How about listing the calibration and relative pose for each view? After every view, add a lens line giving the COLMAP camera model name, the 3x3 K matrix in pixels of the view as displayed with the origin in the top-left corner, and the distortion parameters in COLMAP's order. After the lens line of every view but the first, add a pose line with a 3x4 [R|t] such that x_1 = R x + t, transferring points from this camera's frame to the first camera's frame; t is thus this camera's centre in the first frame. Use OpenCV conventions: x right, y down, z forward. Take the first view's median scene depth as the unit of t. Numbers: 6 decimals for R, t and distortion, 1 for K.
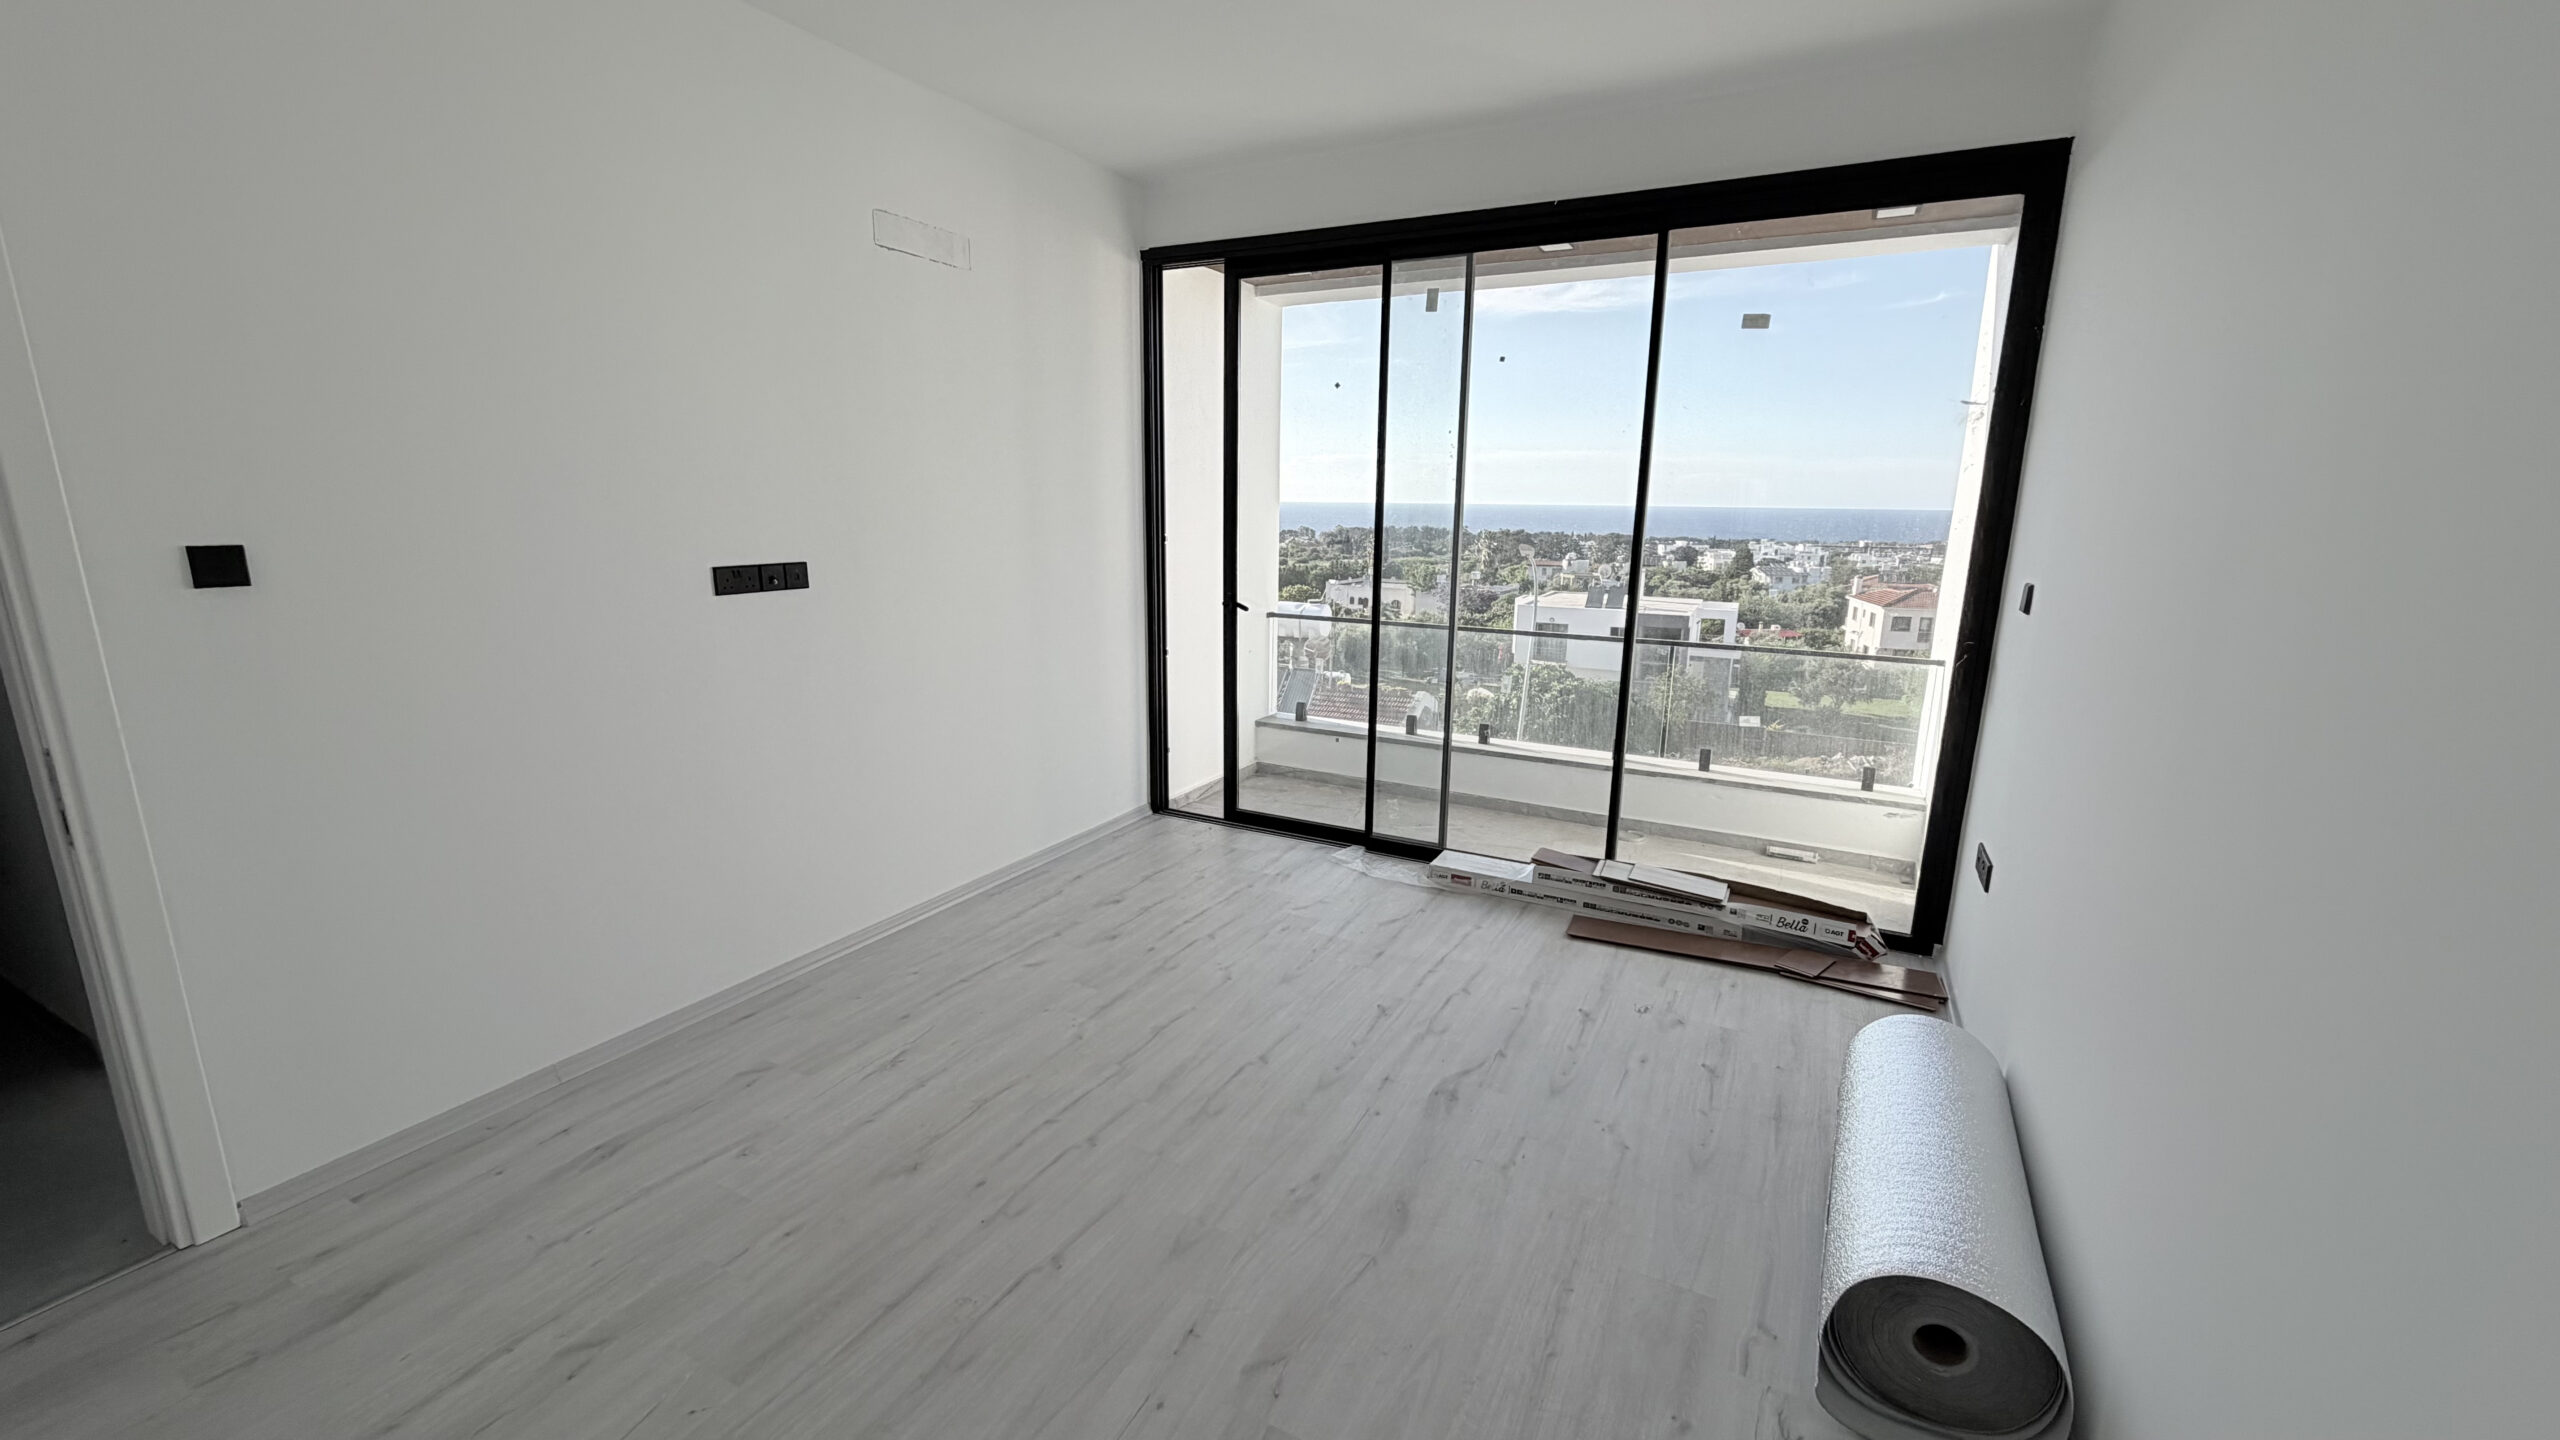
lens RADIAL K [[1021.1, 0, 1278.0], [0, 1021.1, 713.1], [0, 0, 1]] dist [0.000844, 0.000076]
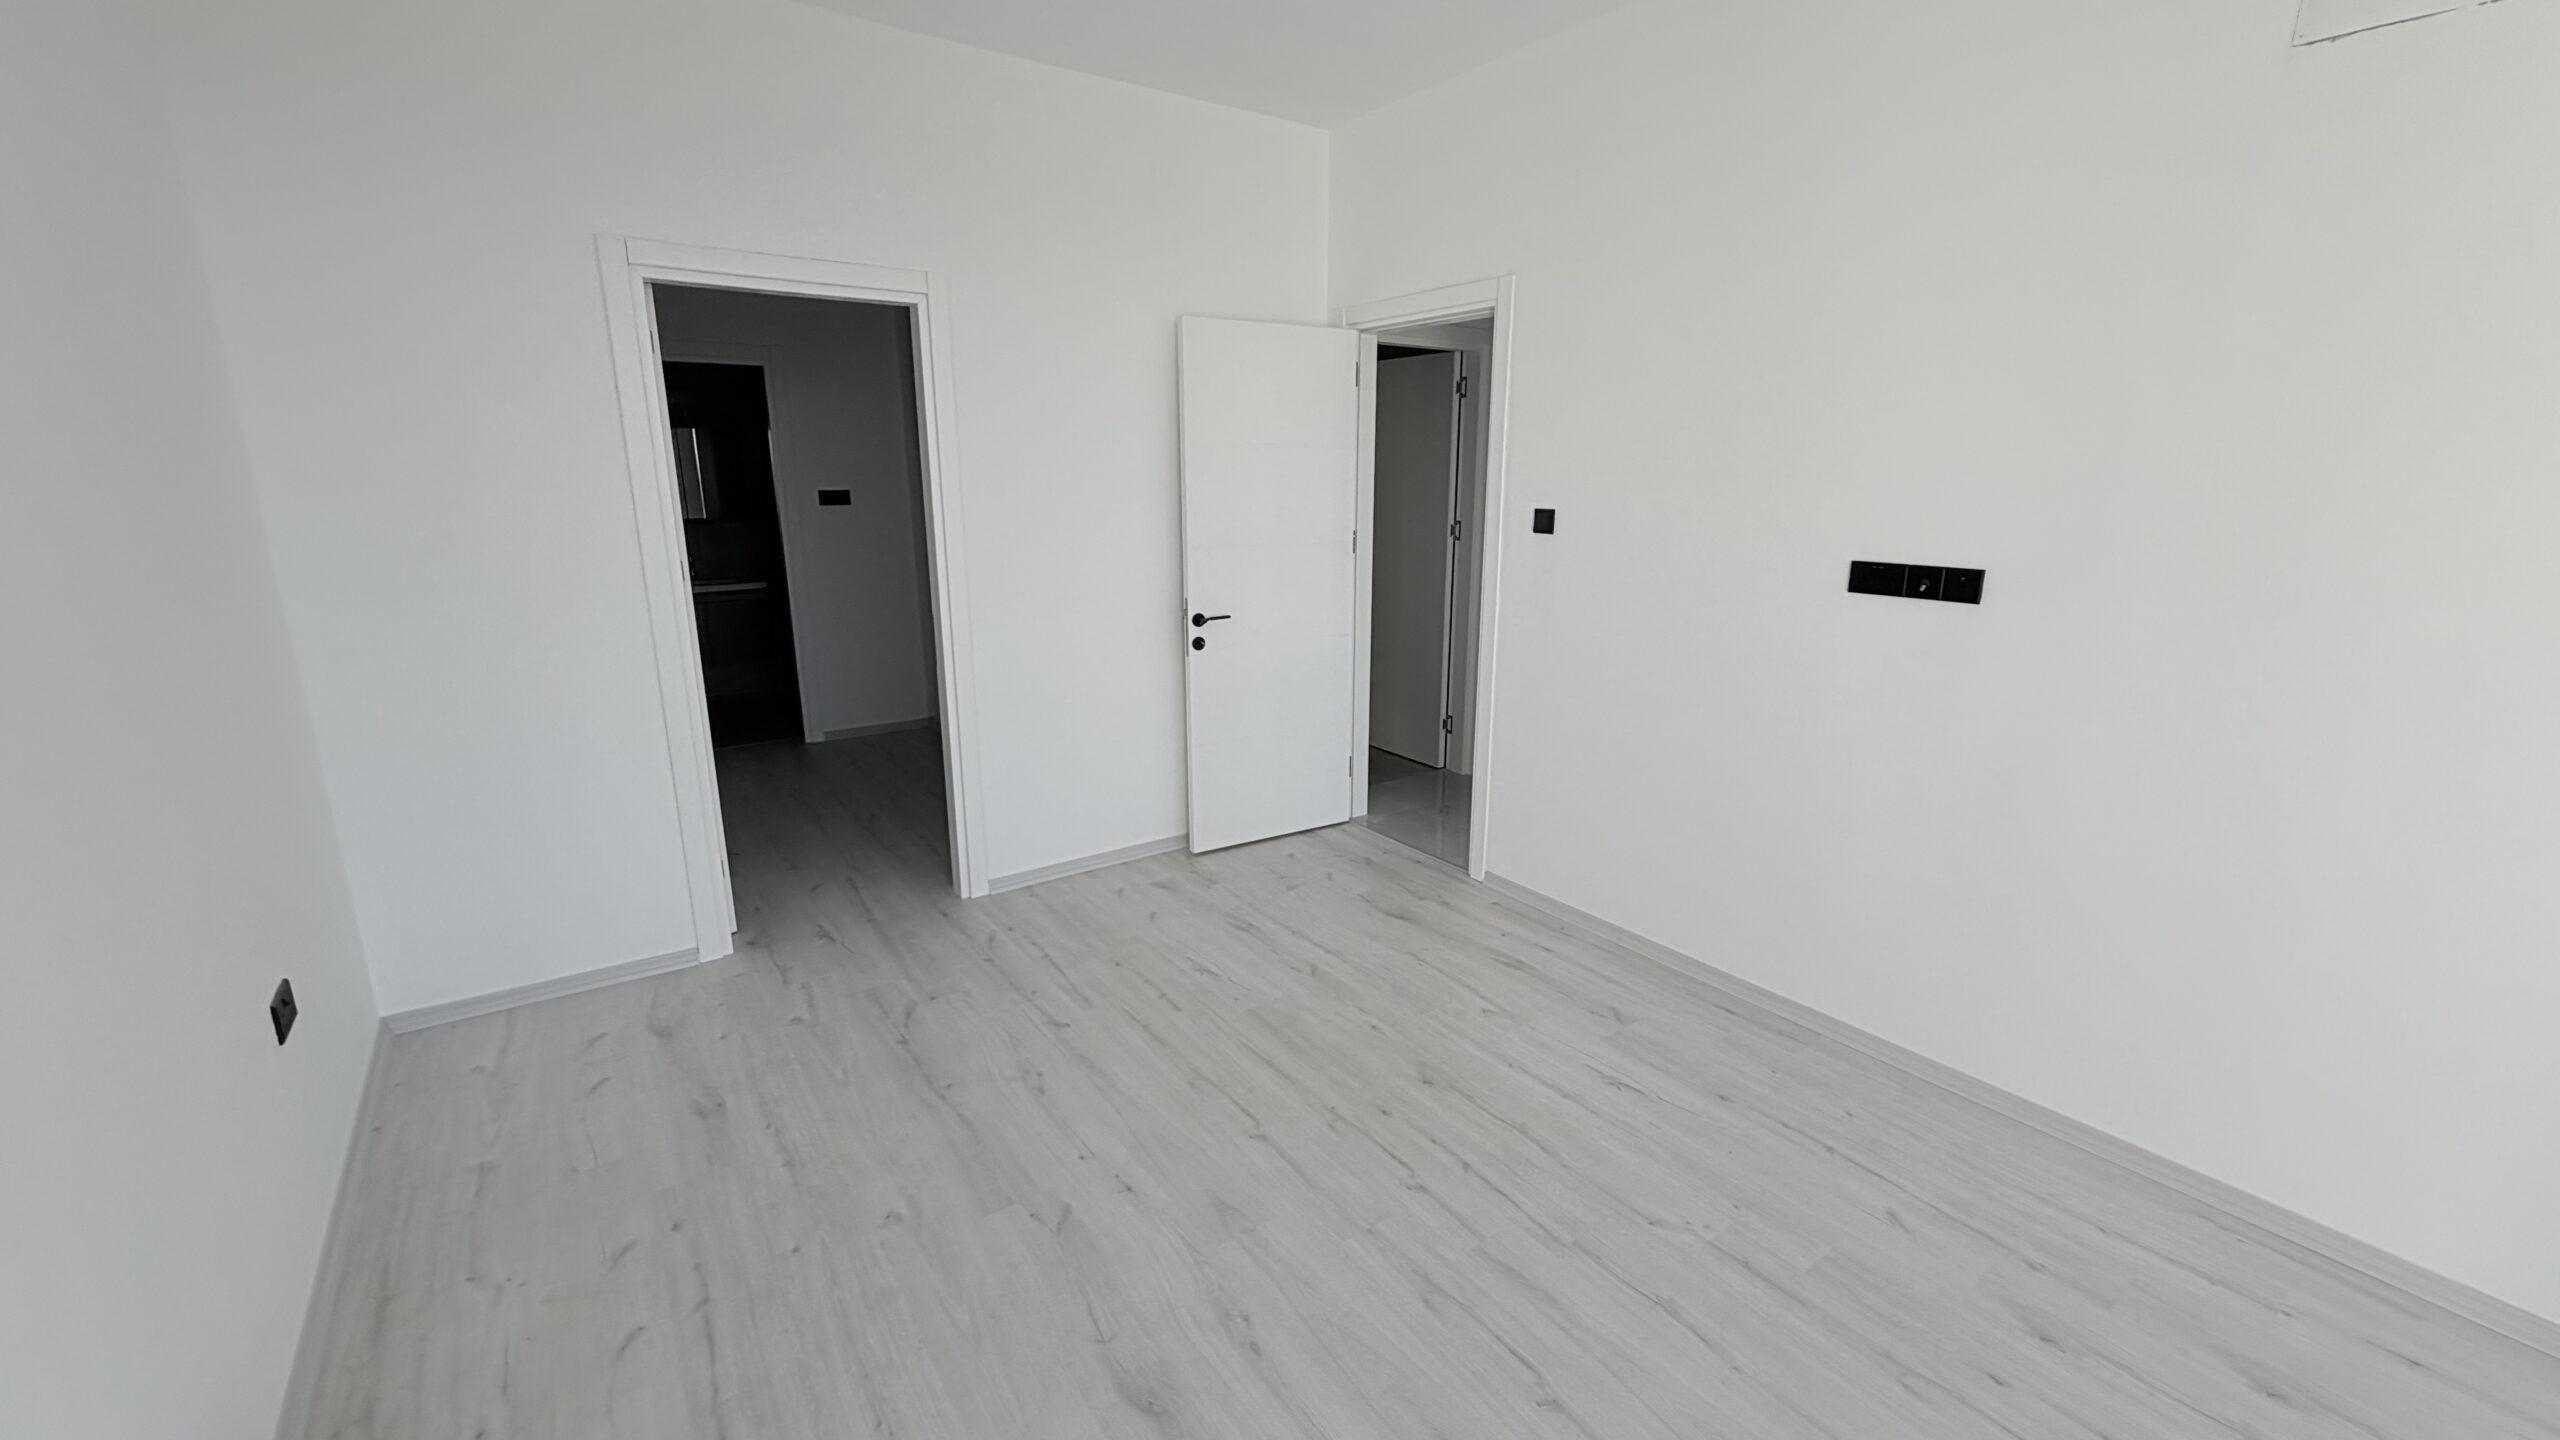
lens RADIAL K [[1017.7, 0, 1275.9], [0, 1017.7, 722.1], [0, 0, 1]] dist [-0.000190, -0.000192]
pose [[-0.445194, 0.205197, -0.871606, 0.388399], [-0.193473, 0.928353, 0.317378, -0.154911], [0.874283, 0.309927, -0.373597, 0.732604]]
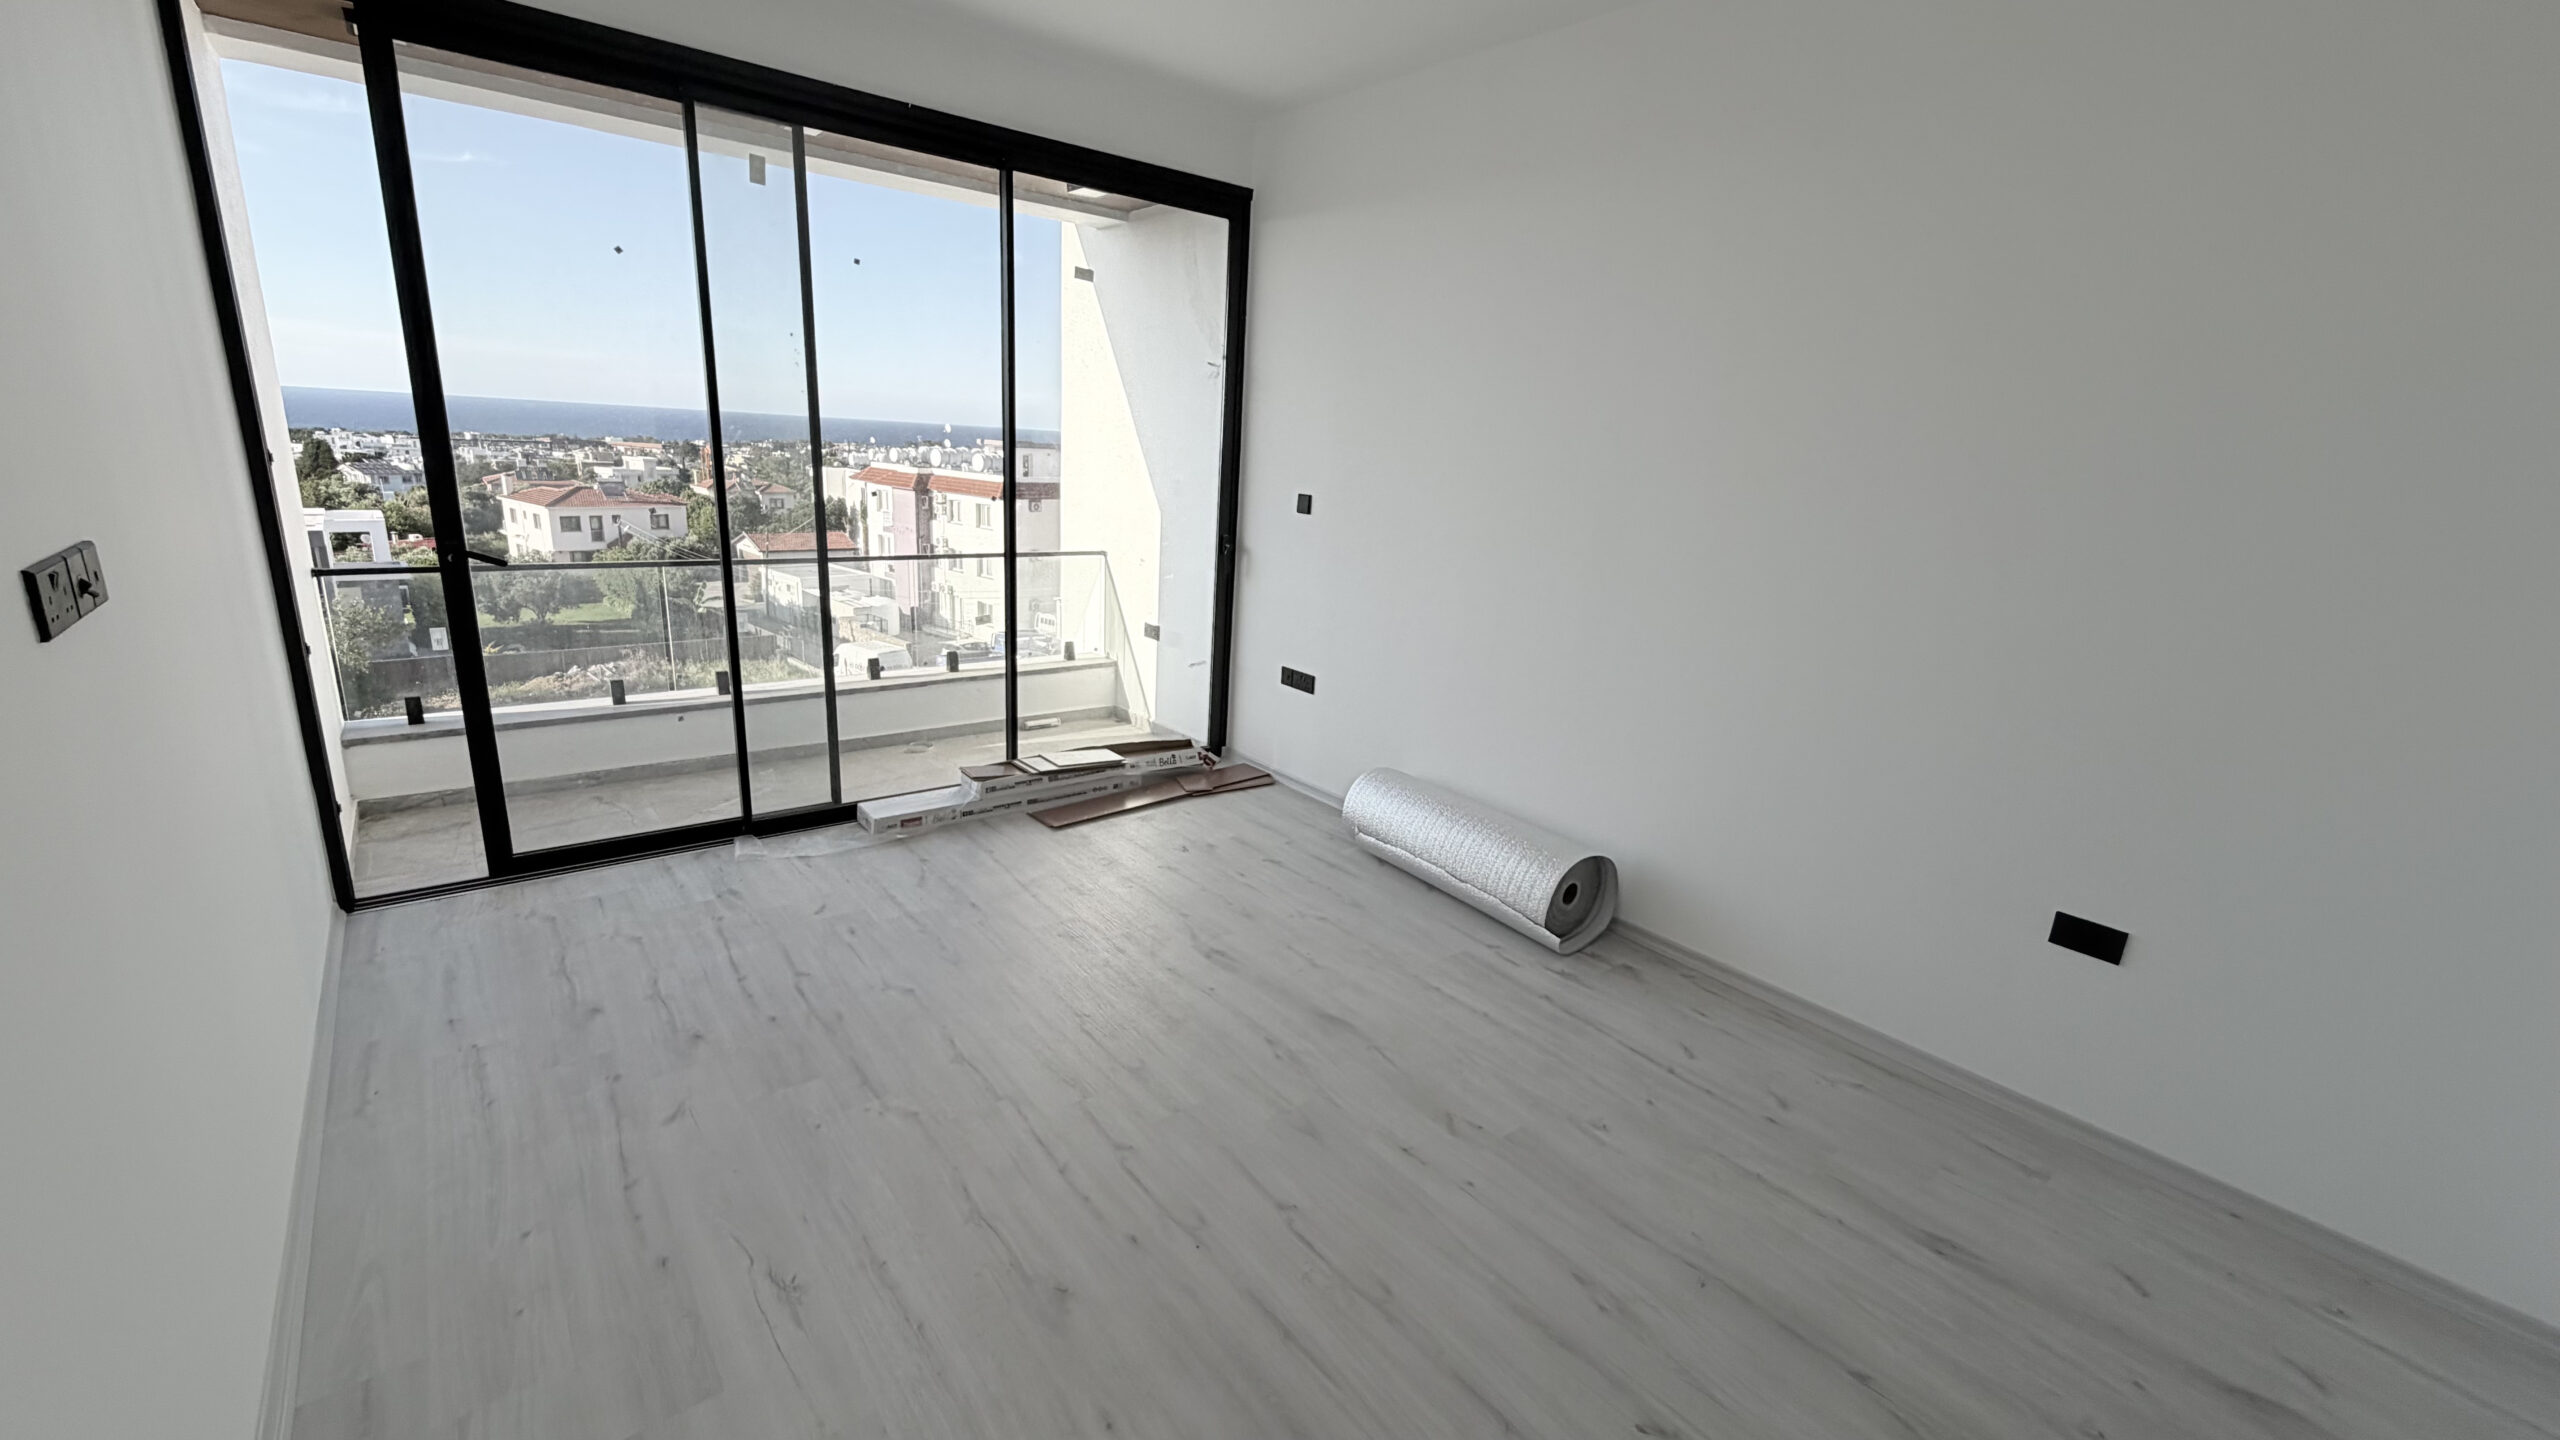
lens RADIAL K [[1025.3, 0, 1279.4], [0, 1025.3, 708.6], [0, 0, 1]] dist [0.002494, 0.000064]
pose [[0.389448, -0.223619, 0.893490, -0.575153], [0.138406, 0.973273, 0.183259, -0.076400], [-0.910590, 0.052295, 0.409990, 0.314717]]
